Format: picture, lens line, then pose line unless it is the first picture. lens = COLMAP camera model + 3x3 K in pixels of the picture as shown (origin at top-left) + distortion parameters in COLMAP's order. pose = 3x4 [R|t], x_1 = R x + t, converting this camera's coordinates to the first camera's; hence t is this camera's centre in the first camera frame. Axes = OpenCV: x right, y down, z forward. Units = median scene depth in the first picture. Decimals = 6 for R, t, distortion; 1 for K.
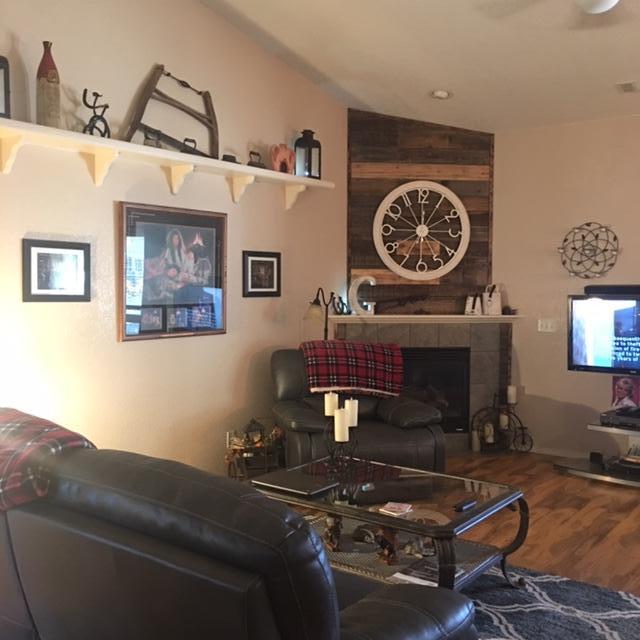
lens RADIAL K [[715.9, 0, 311.4], [0, 715.9, 314.1], [0, 0, 1]] dist [0.056186, -0.025224]
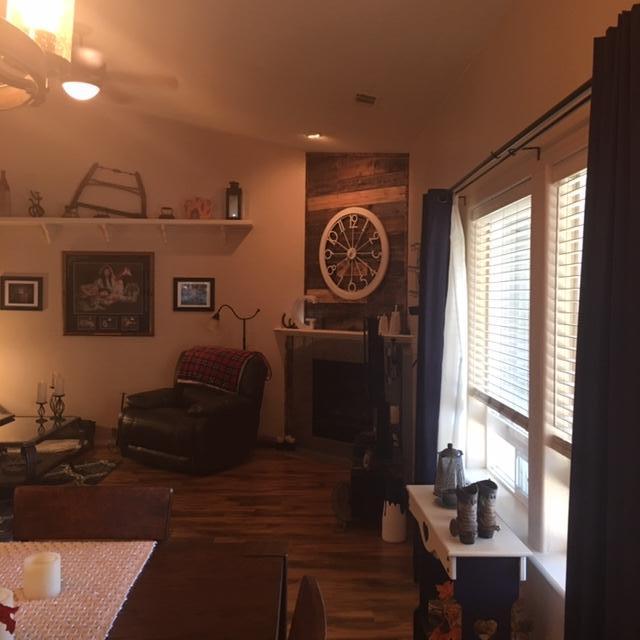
lens RADIAL K [[725.2, 0, 320.3], [0, 725.2, 308.1], [0, 0, 1]] dist [0.013986, -0.029318]
pose [[0.628559, 0.009733, -0.777701, 0.979777], [-0.040212, 0.998991, -0.019998, -0.010661], [0.776721, 0.043843, 0.628316, 0.284653]]
